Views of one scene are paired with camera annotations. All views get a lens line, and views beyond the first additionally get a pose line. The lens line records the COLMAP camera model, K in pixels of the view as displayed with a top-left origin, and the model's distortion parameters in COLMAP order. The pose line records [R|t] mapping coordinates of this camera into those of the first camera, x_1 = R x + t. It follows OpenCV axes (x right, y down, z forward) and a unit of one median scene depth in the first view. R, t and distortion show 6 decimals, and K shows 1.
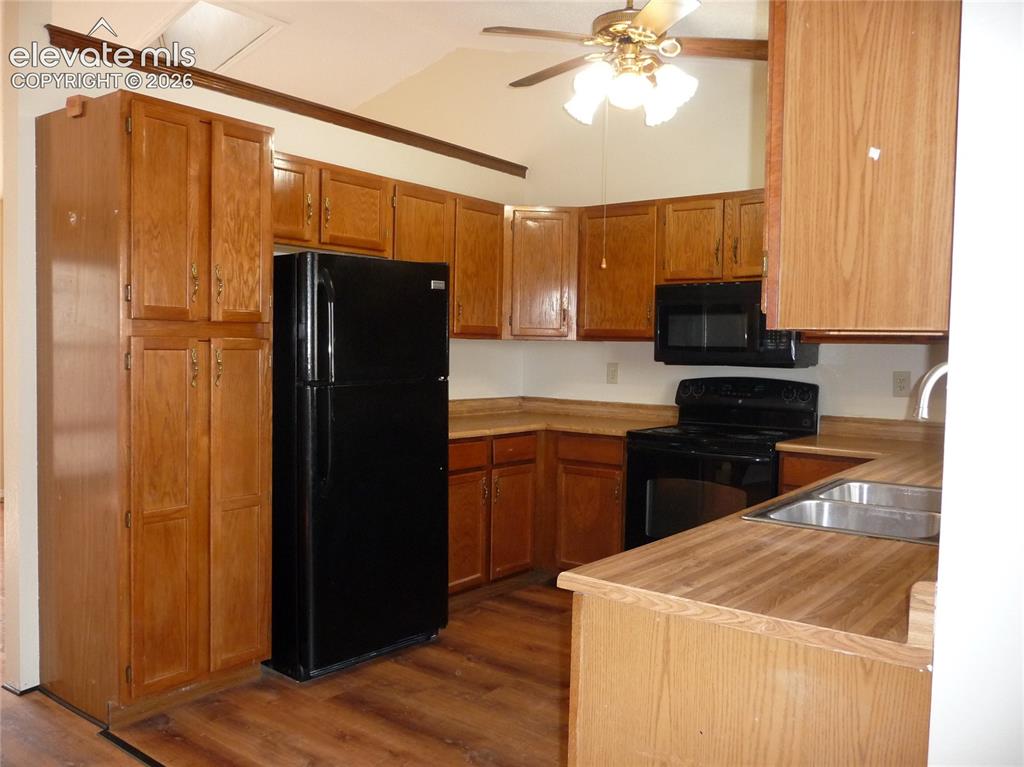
lens RADIAL K [[855.1, 0, 511.2], [0, 855.1, 383.8], [0, 0, 1]] dist [0.002719, 0.002789]
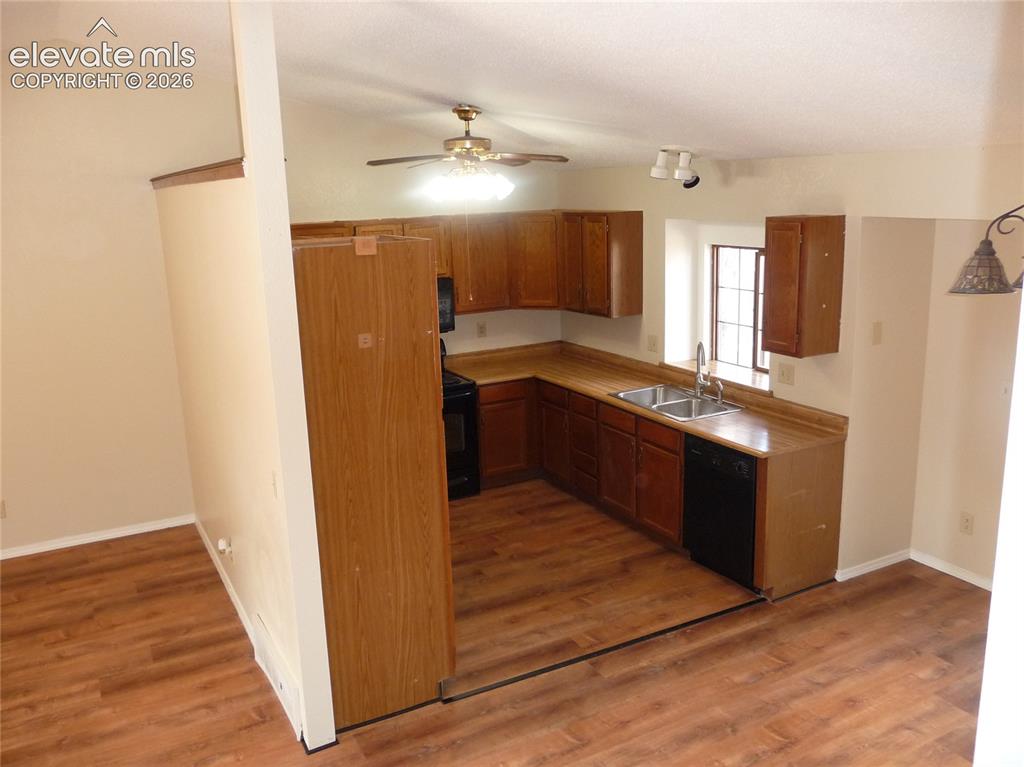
lens RADIAL K [[855.1, 0, 510.3], [0, 855.1, 383.3], [0, 0, 1]] dist [0.002719, 0.002789]
pose [[0.401896, -0.235108, 0.884988, -1.531153], [0.076891, 0.971728, 0.223233, -0.394489], [-0.912451, -0.021669, 0.408611, 0.342421]]
